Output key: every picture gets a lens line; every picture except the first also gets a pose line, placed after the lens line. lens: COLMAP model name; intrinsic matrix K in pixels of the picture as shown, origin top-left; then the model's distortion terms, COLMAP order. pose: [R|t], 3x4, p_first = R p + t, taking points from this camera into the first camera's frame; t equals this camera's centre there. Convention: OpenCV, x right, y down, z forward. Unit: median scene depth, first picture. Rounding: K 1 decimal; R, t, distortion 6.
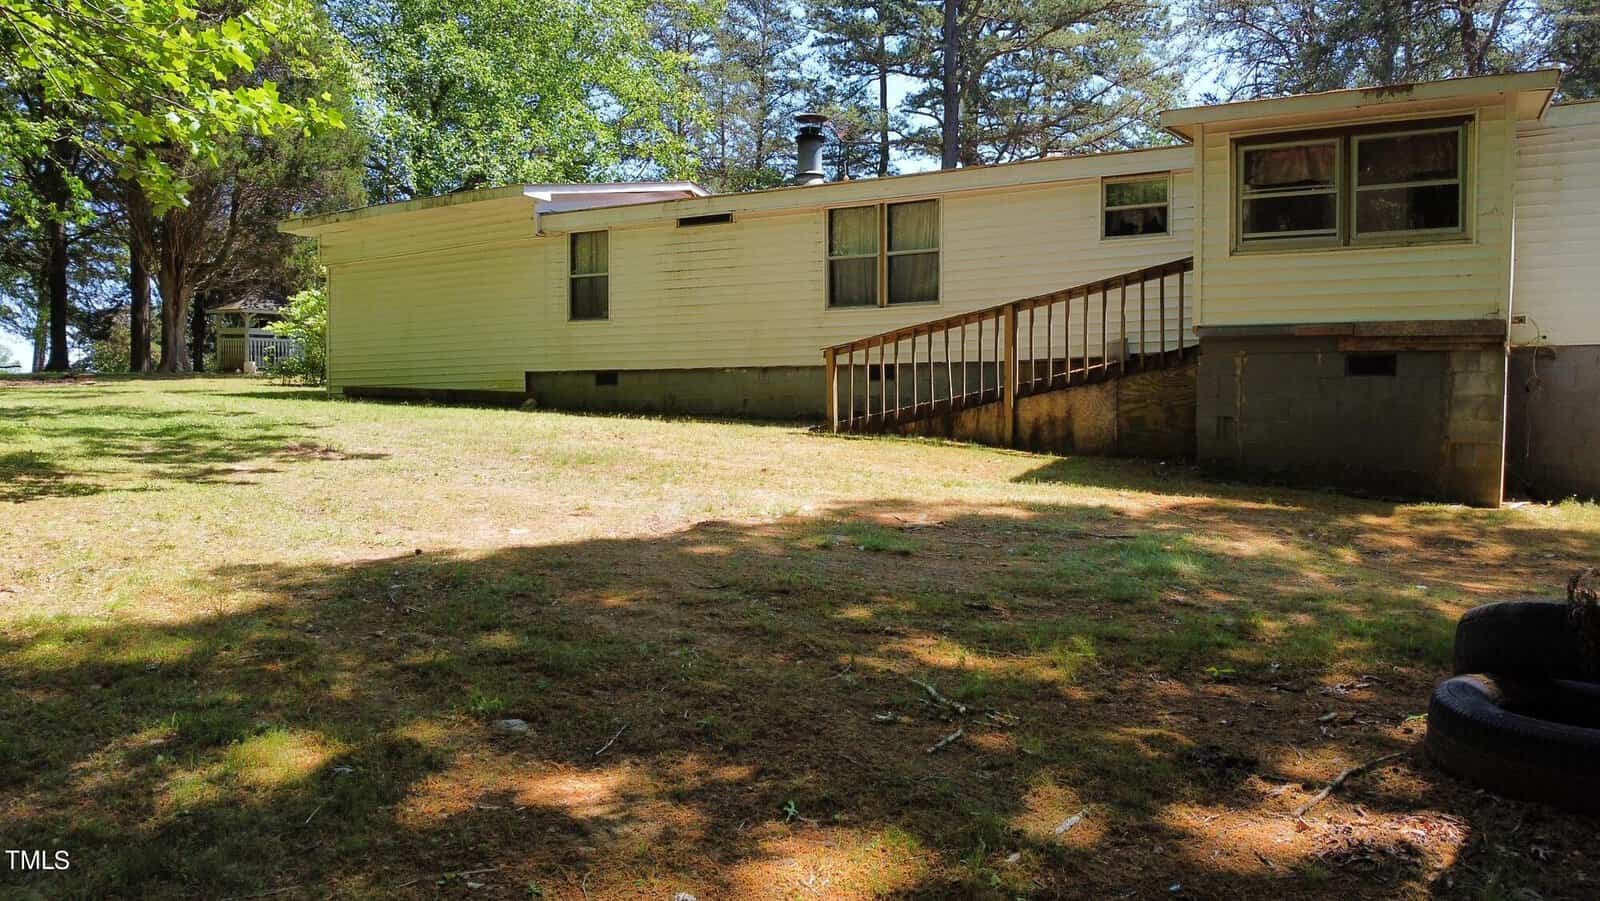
lens RADIAL K [[1223.5, 0, 794.9], [0, 1223.5, 445.7], [0, 0, 1]] dist [-0.005973, -0.006892]
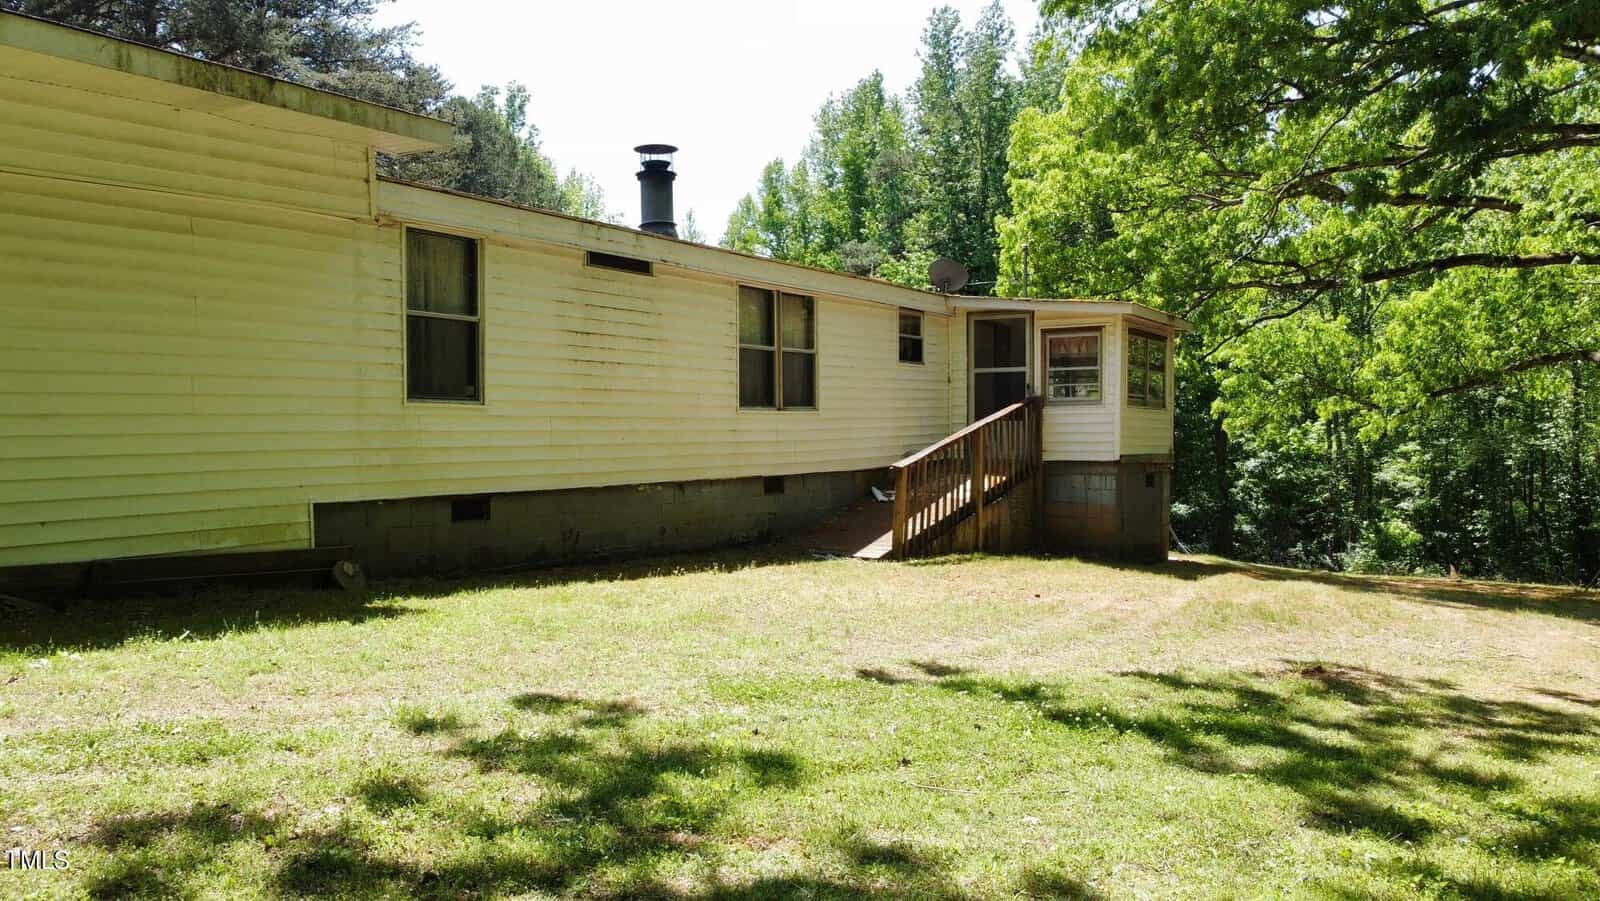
lens RADIAL K [[1223.5, 0, 794.9], [0, 1223.5, 445.7], [0, 0, 1]] dist [-0.005973, -0.006892]
pose [[0.021013, -0.010332, 0.999726, -0.723091], [0.035656, 0.999318, 0.009578, -0.086419], [-0.999143, 0.035445, 0.021367, 0.875245]]
